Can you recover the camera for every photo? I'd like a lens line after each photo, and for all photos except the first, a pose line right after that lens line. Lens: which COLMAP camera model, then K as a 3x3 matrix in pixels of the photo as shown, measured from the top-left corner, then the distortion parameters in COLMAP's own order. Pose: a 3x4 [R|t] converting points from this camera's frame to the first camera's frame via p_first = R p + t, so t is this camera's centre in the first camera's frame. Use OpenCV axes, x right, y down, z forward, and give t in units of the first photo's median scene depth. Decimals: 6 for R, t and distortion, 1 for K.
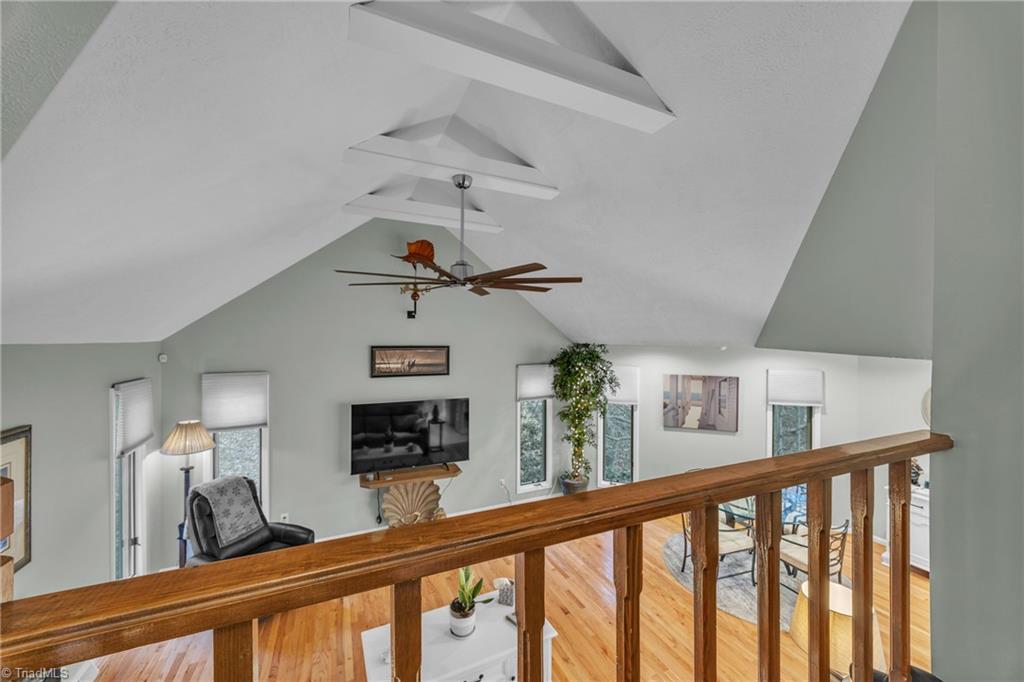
lens RADIAL K [[390.0, 0, 518.0], [0, 390.0, 337.8], [0, 0, 1]] dist [-0.003576, 0.000431]
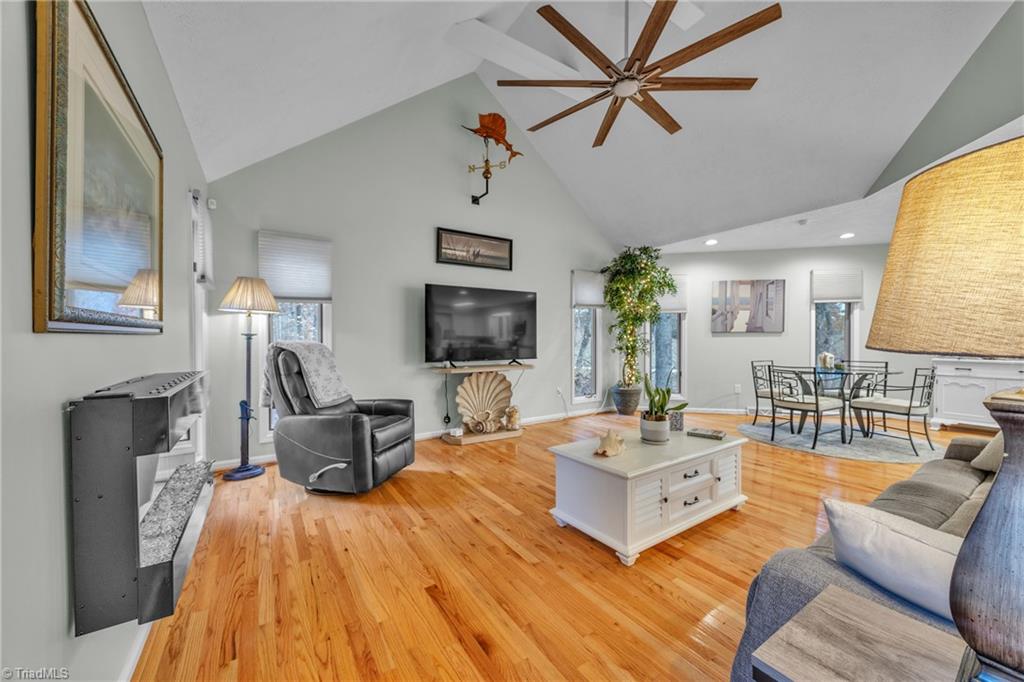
lens RADIAL K [[390.0, 0, 515.8], [0, 390.0, 342.7], [0, 0, 1]] dist [-0.003576, 0.000431]
pose [[0.989094, -0.007153, 0.147113, -0.308068], [0.006204, 0.999957, 0.006910, 0.263136], [-0.147156, -0.005922, 0.989096, 0.071875]]
